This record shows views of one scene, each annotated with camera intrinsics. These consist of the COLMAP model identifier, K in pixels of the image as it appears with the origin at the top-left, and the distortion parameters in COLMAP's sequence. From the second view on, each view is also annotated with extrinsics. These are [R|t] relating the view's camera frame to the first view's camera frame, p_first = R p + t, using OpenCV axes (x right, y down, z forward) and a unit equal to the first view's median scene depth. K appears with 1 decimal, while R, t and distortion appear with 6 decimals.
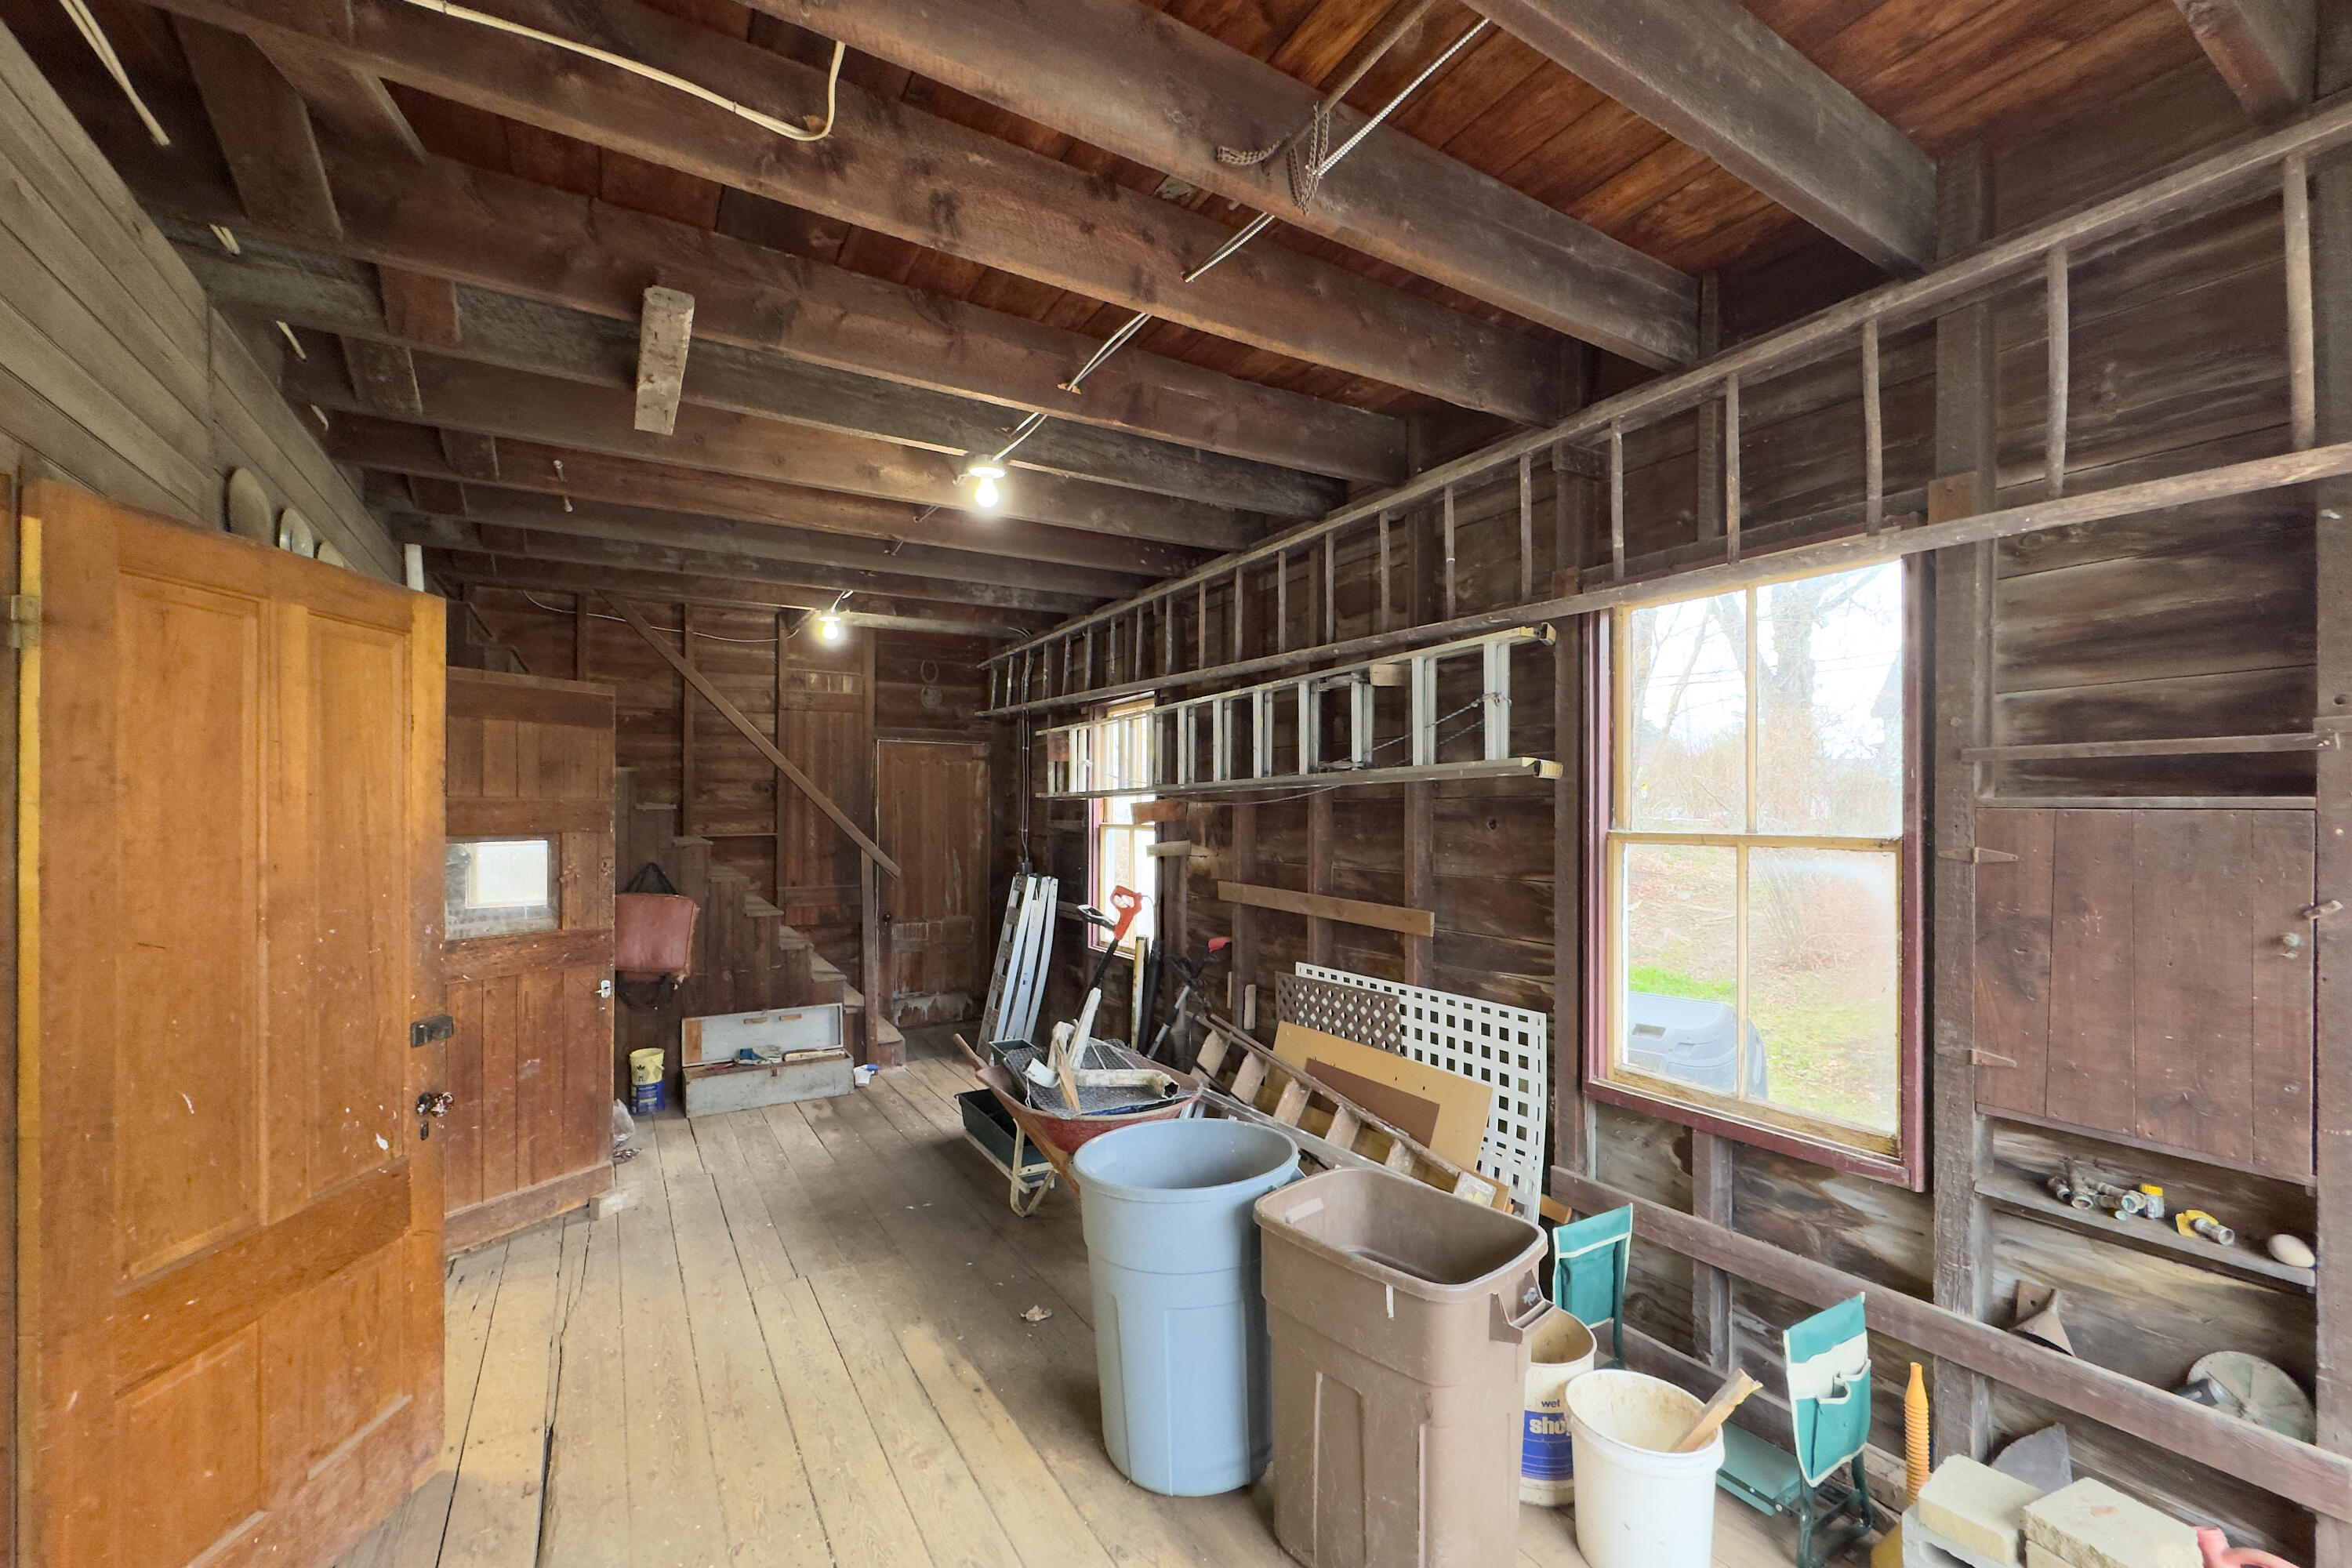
lens RADIAL K [[946.3, 0, 1179.3], [0, 946.3, 805.7], [0, 0, 1]] dist [-0.002351, -0.000403]
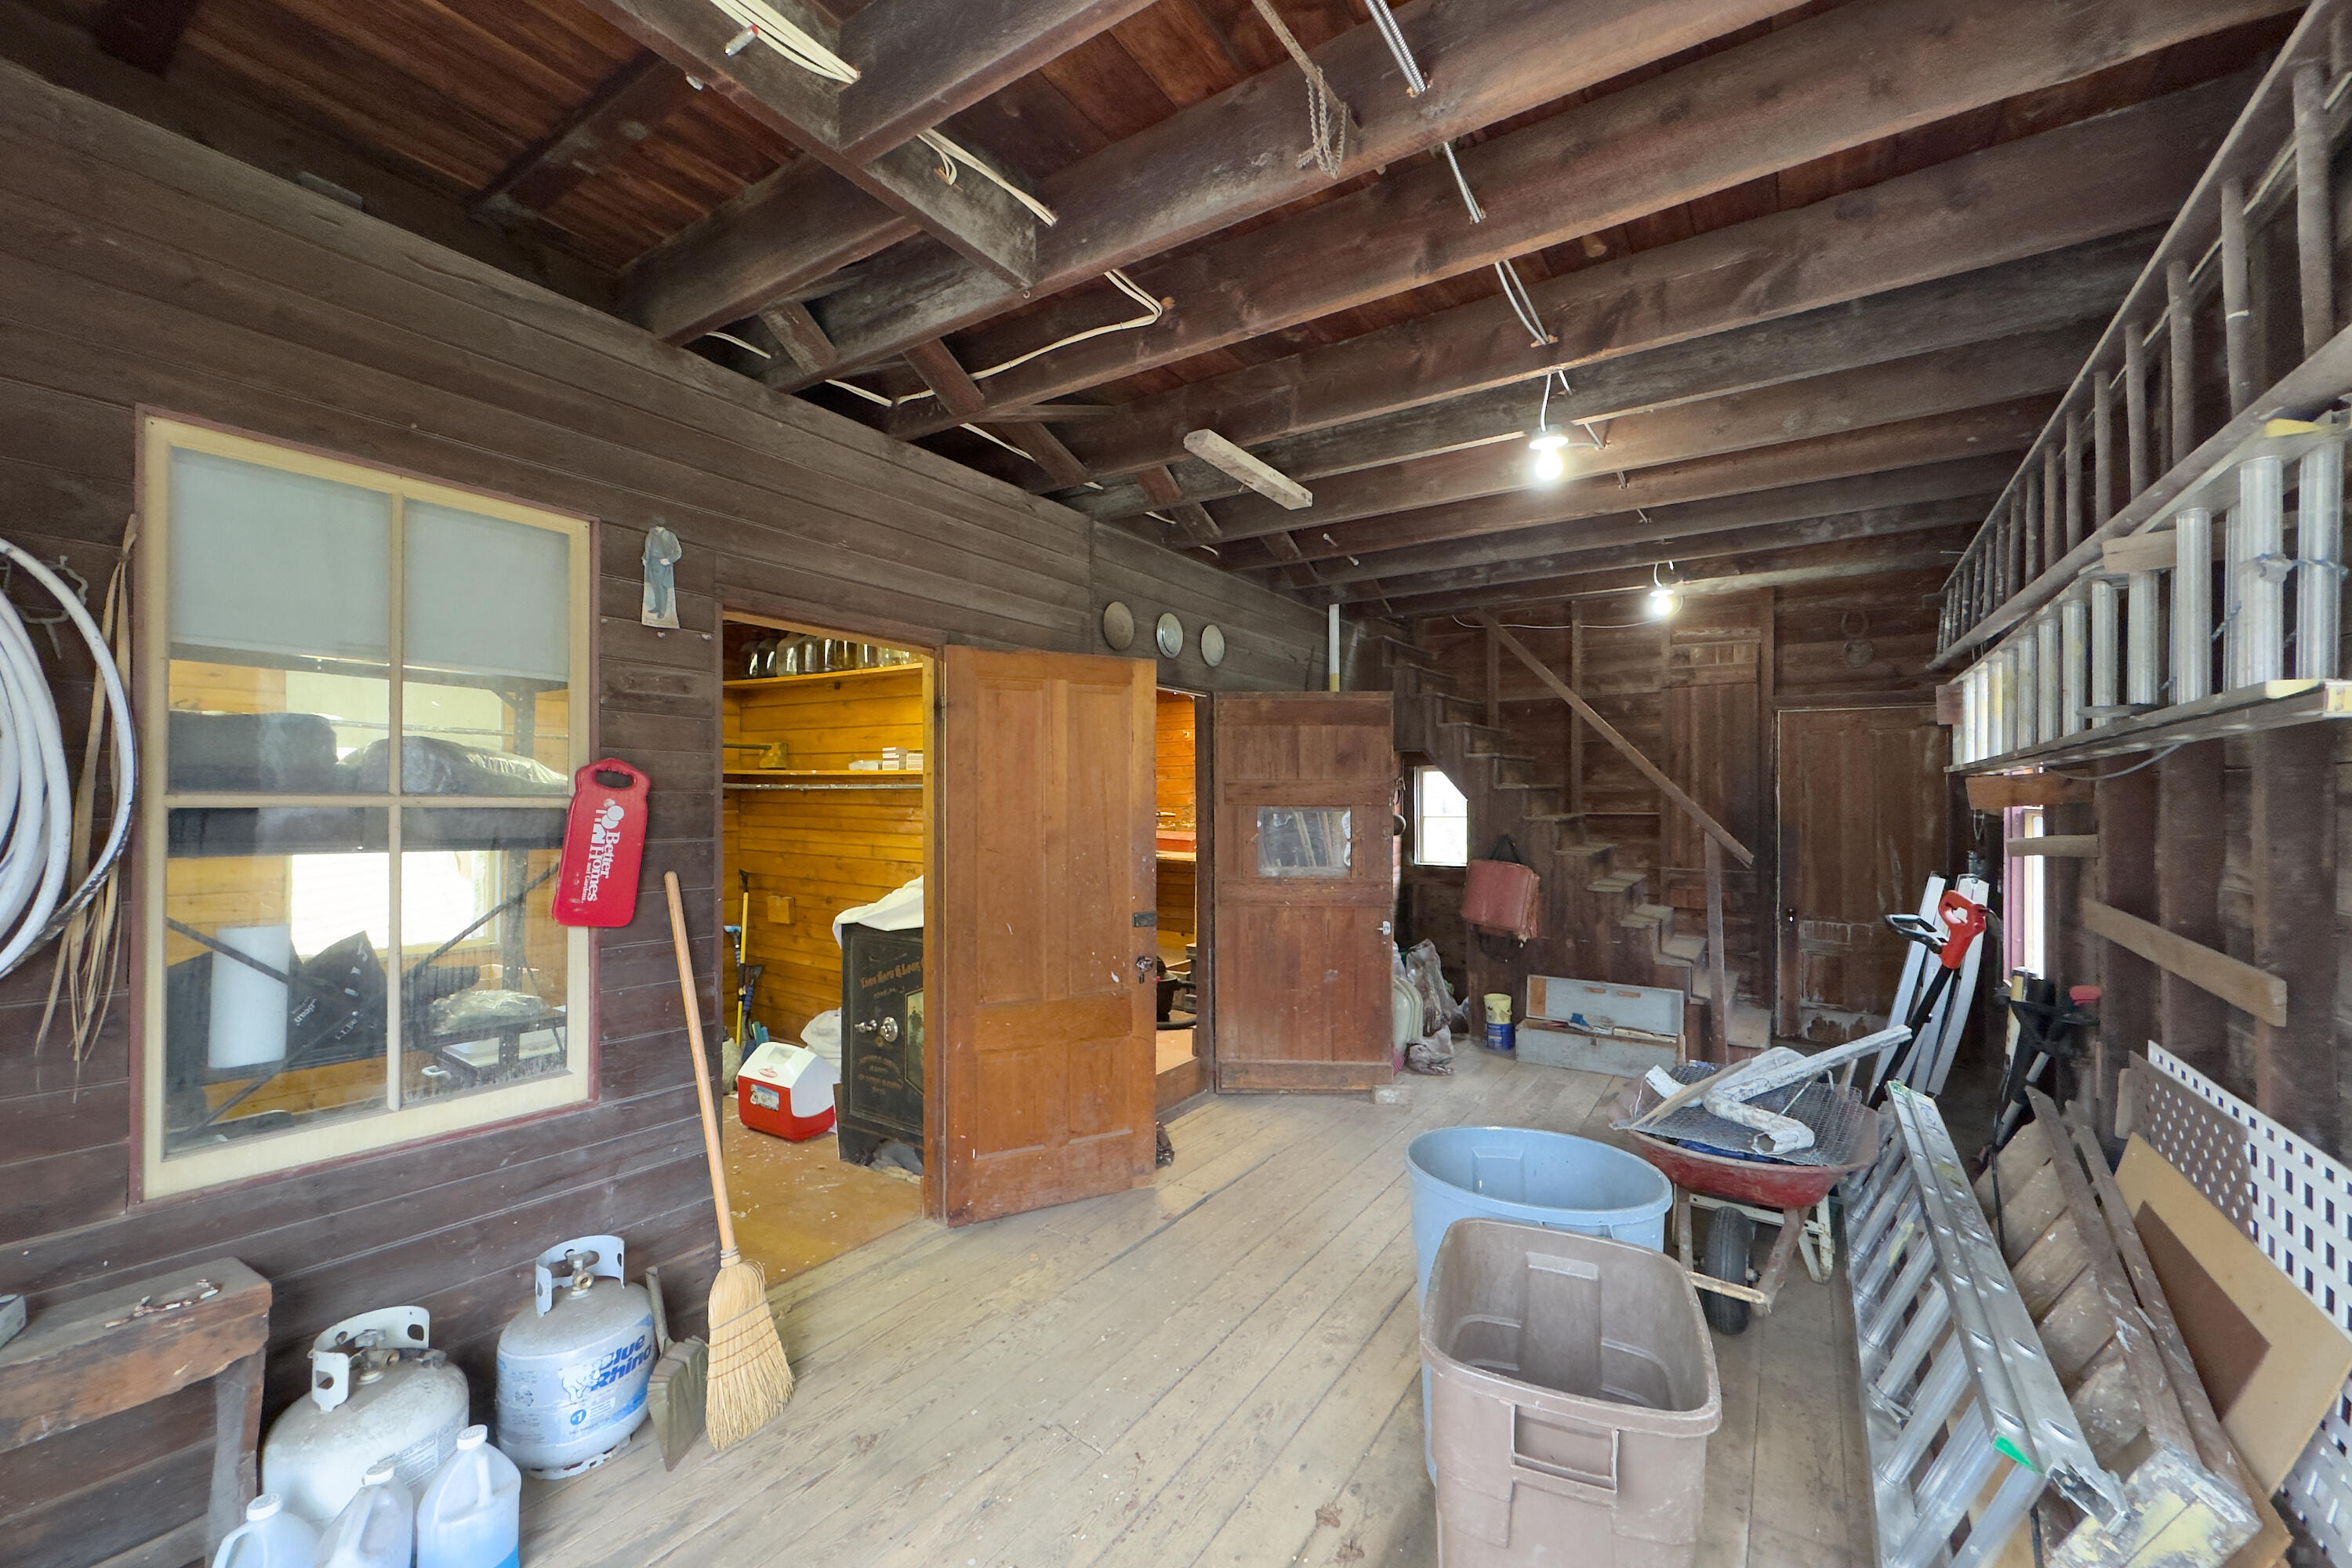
lens RADIAL K [[946.3, 0, 1185.2], [0, 946.3, 785.9], [0, 0, 1]] dist [-0.002351, -0.000403]
pose [[0.427407, -0.003459, -0.904053, 0.329324], [0.002626, 0.999993, -0.002584, 0.002317], [0.904056, -0.001270, 0.427413, 0.151732]]
